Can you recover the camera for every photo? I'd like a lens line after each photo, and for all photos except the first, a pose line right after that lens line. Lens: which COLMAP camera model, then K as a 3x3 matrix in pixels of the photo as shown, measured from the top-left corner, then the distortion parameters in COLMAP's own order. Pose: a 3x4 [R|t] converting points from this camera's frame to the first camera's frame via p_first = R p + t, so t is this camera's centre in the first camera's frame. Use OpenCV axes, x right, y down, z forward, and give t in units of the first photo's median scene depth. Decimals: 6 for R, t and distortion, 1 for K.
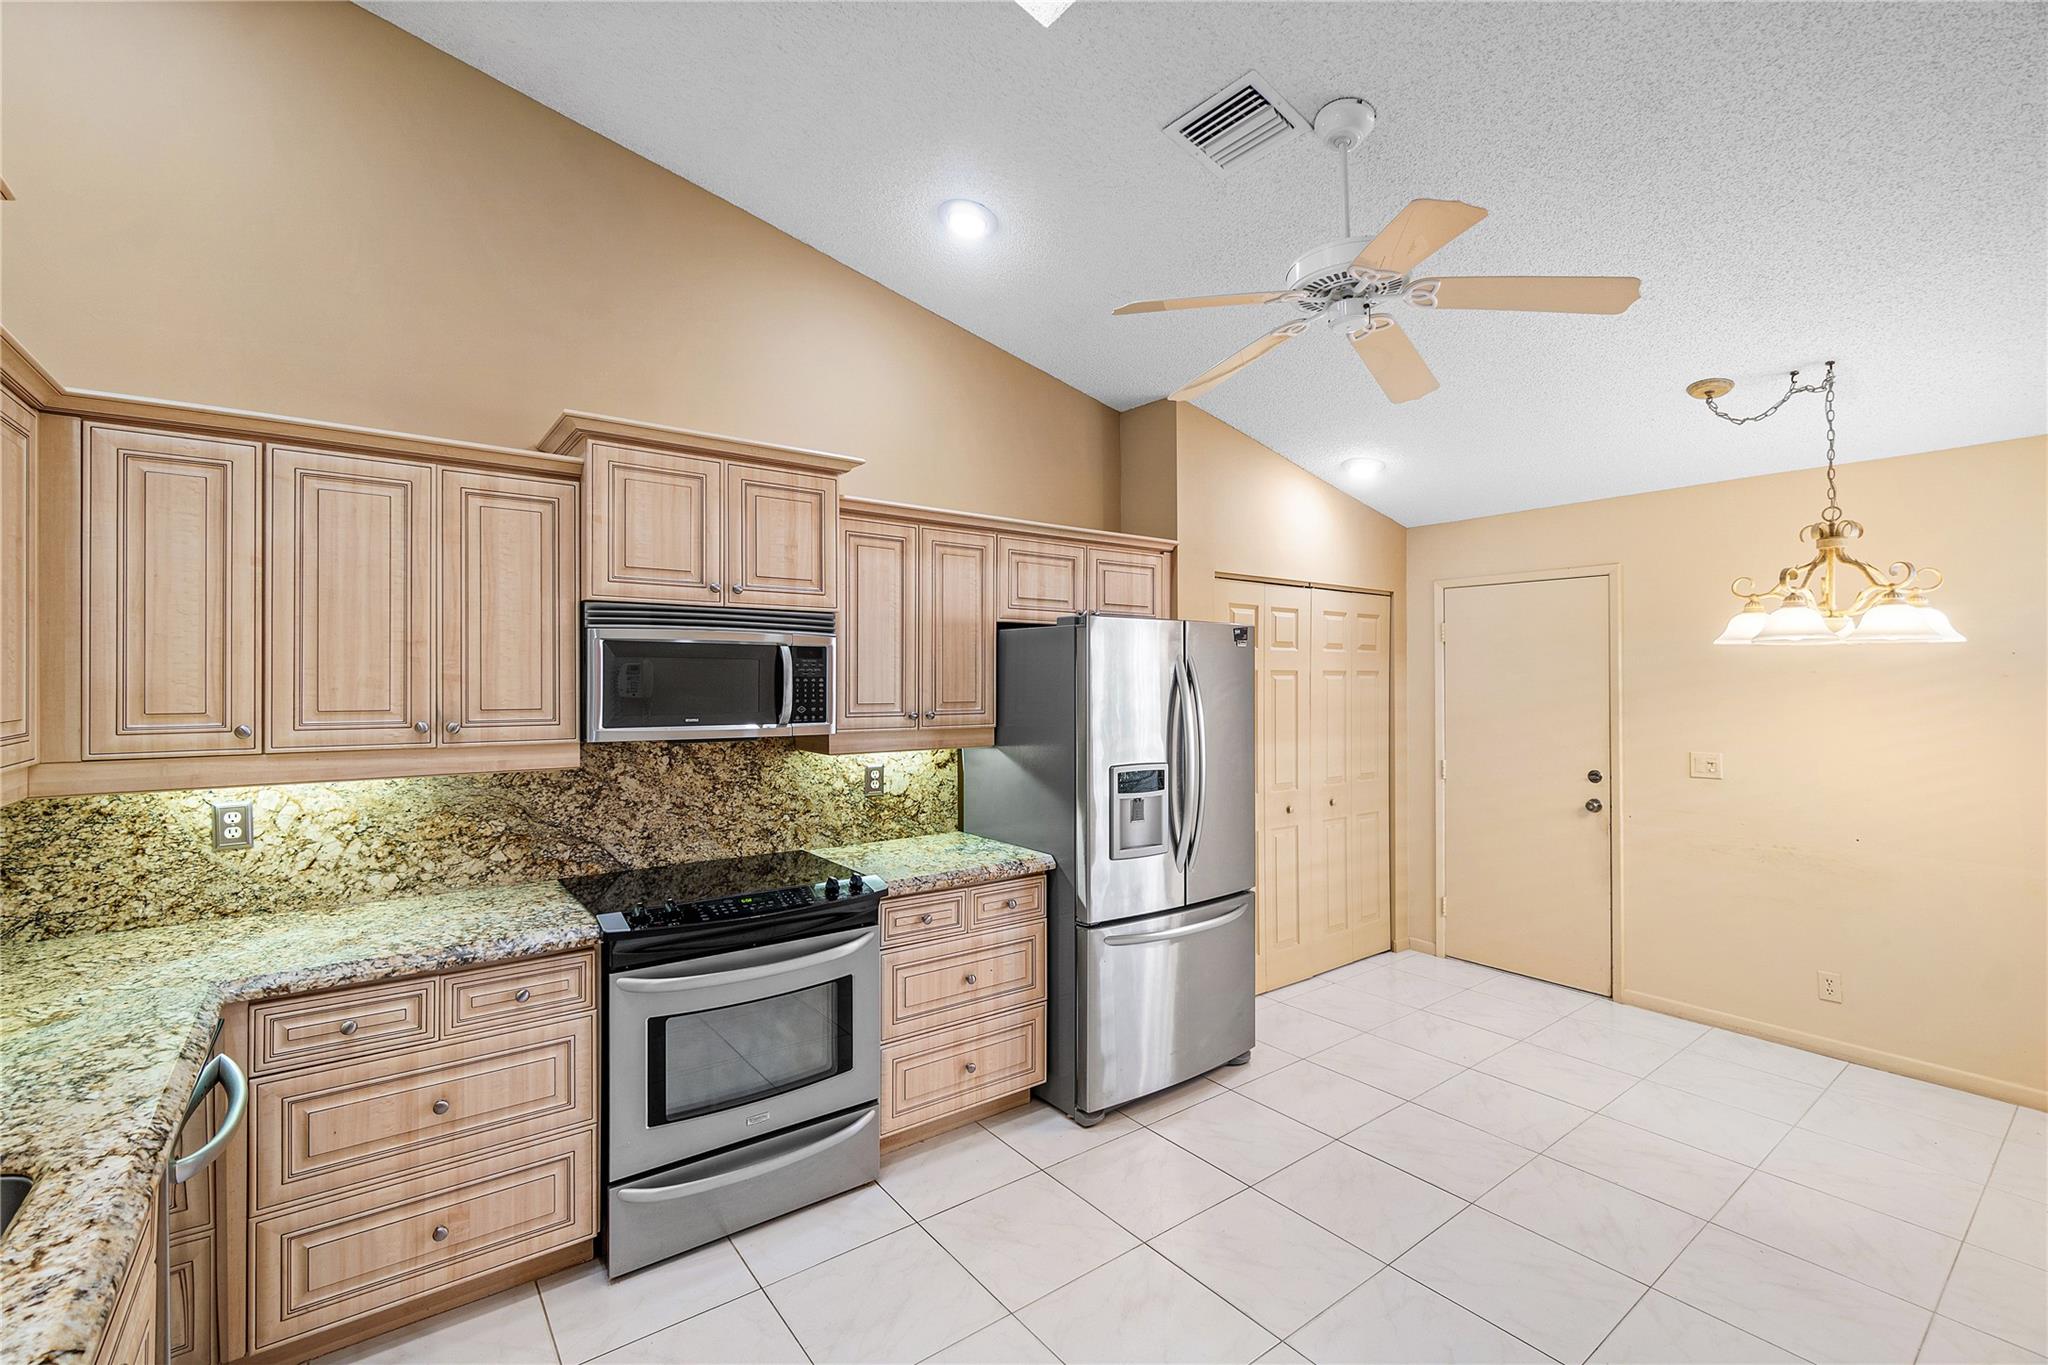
lens RADIAL K [[890.5, 0, 1023.8], [0, 890.5, 680.6], [0, 0, 1]] dist [-0.003214, -0.000209]
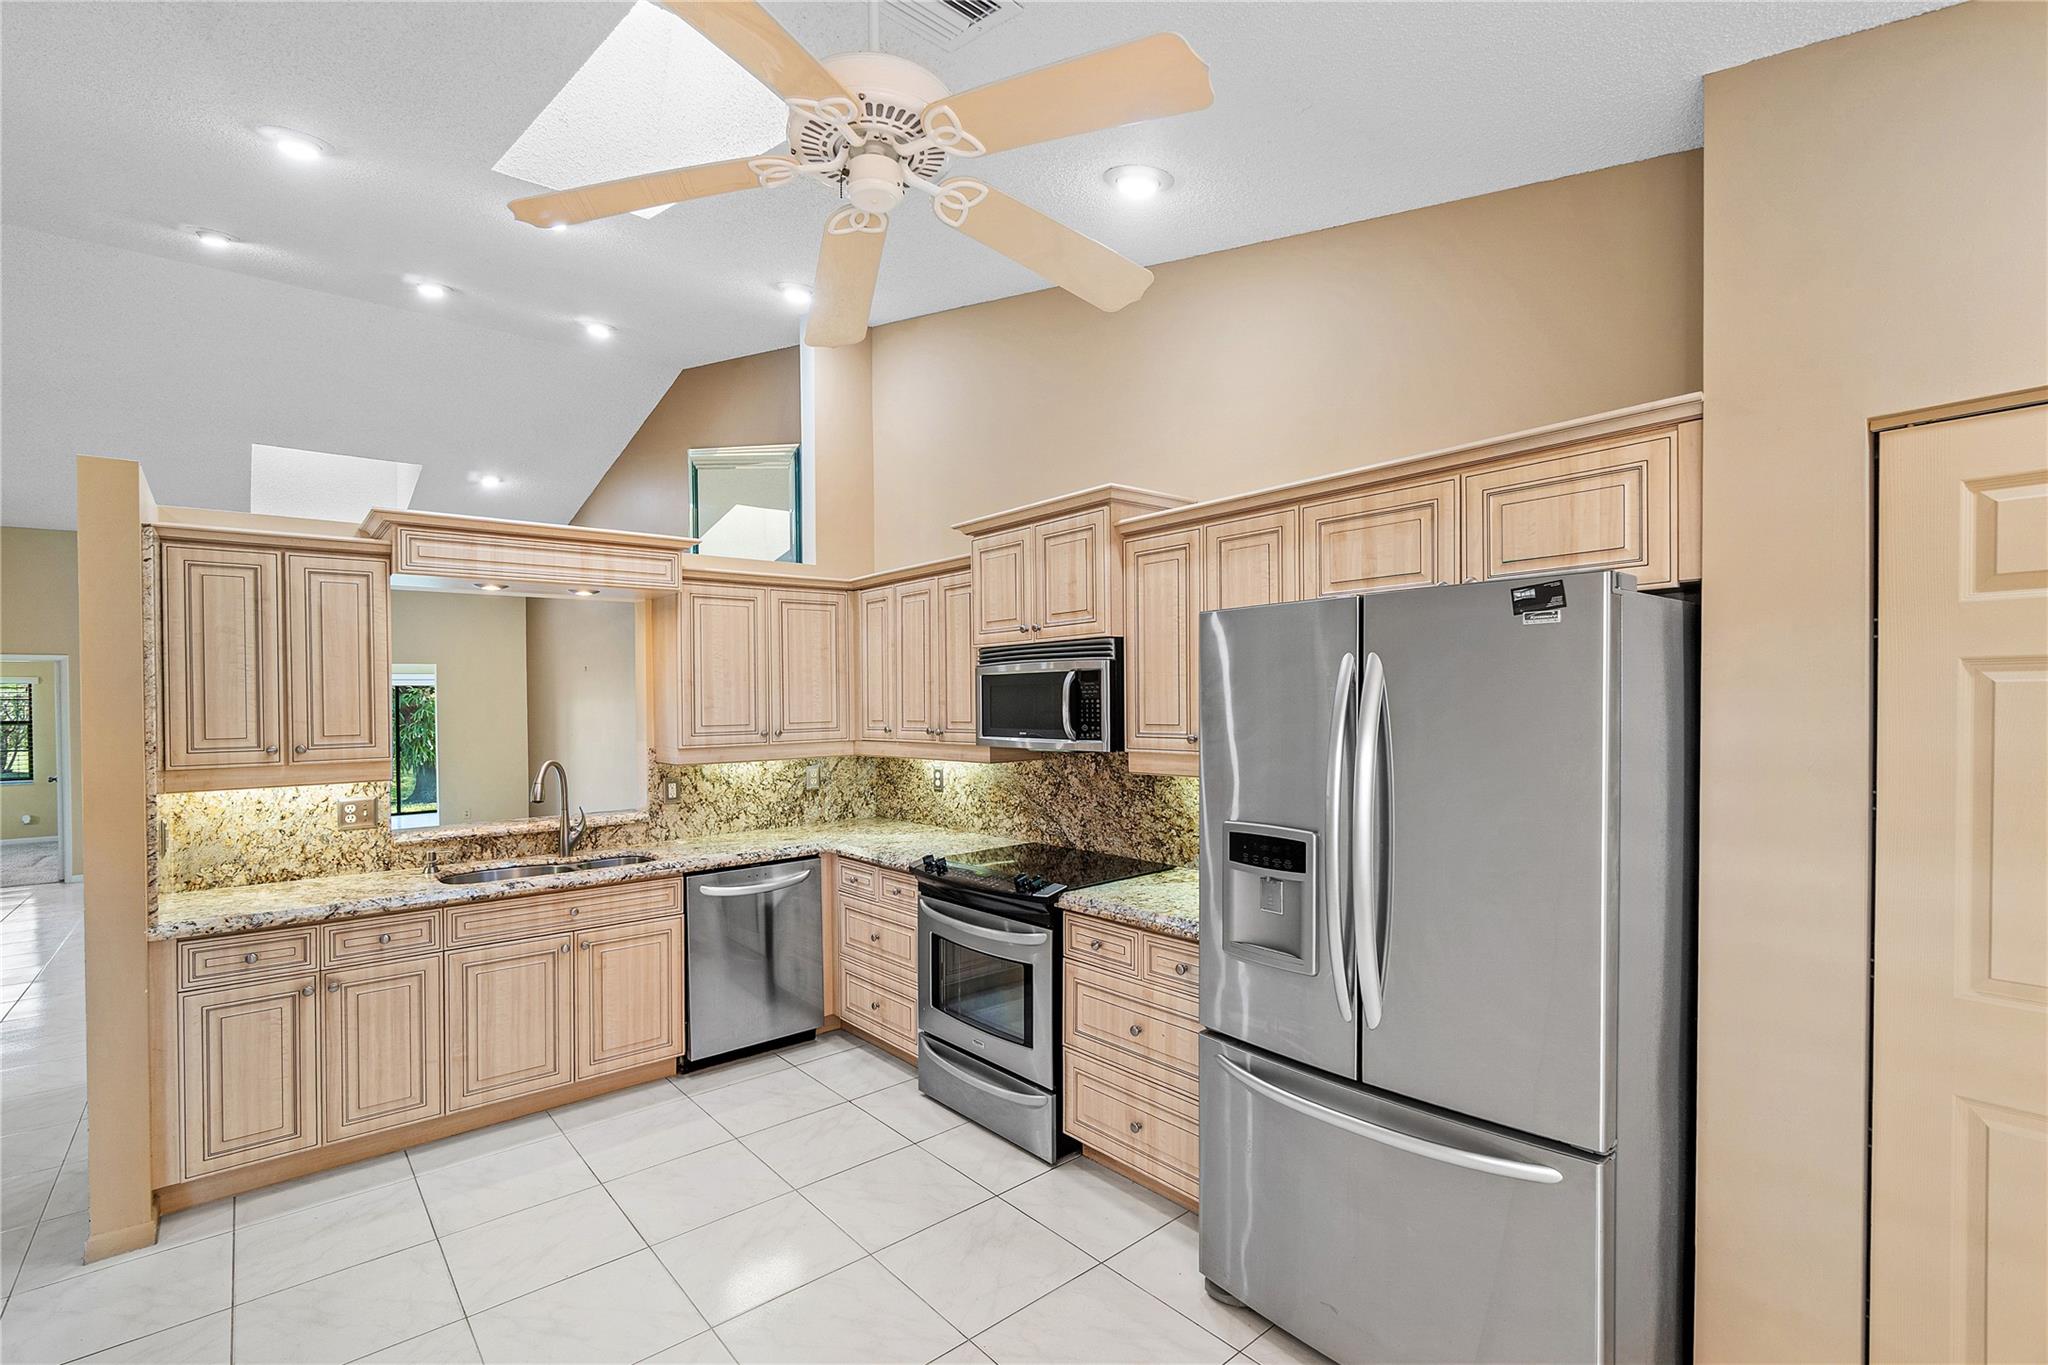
lens RADIAL K [[890.5, 0, 1004.0], [0, 890.5, 715.7], [0, 0, 1]] dist [-0.003214, -0.000209]
pose [[0.058044, 0.014030, -0.998215, 0.851741], [0.017394, 0.999735, 0.015062, -0.001023], [0.998162, -0.018238, 0.057784, 0.838839]]
